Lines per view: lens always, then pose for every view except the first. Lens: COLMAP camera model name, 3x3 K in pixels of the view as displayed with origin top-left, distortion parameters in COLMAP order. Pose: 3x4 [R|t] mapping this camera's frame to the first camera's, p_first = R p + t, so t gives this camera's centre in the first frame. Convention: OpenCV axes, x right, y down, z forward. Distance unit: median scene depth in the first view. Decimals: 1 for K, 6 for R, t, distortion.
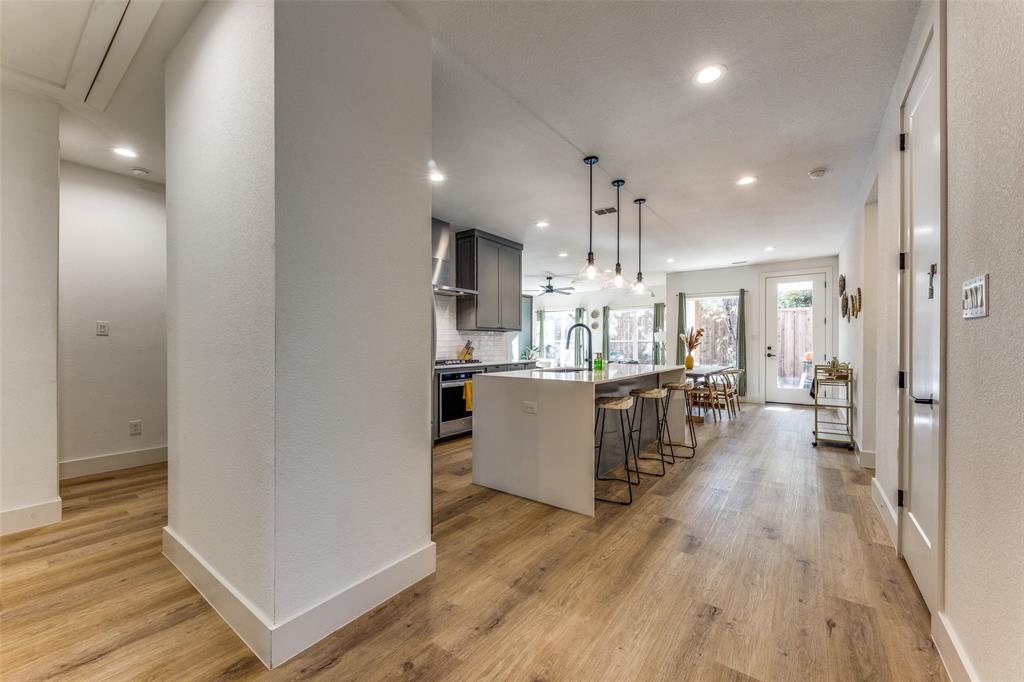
lens RADIAL K [[399.2, 0, 510.3], [0, 399.2, 344.6], [0, 0, 1]] dist [0.002984, -0.002429]
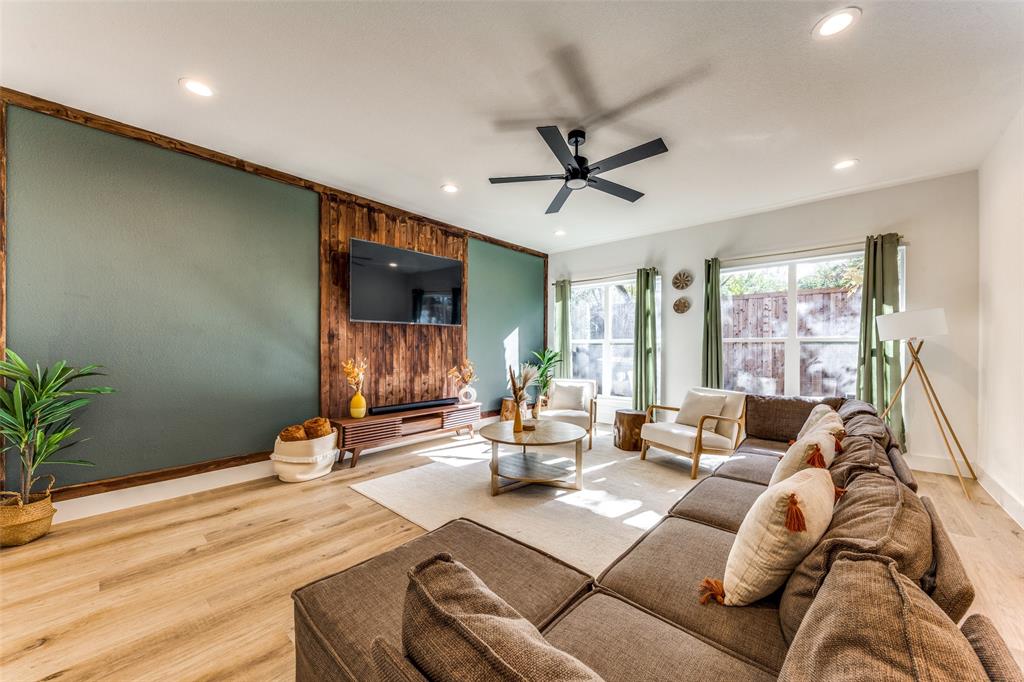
lens RADIAL K [[376.9, 0, 511.2], [0, 376.9, 347.7], [0, 0, 1]] dist [0.002680, -0.000425]
pose [[0.995895, 0.000825, -0.090517, 0.085120], [-0.000842, 1.000000, -0.000146, 0.000247], [0.090517, 0.000221, 0.995895, 0.809963]]
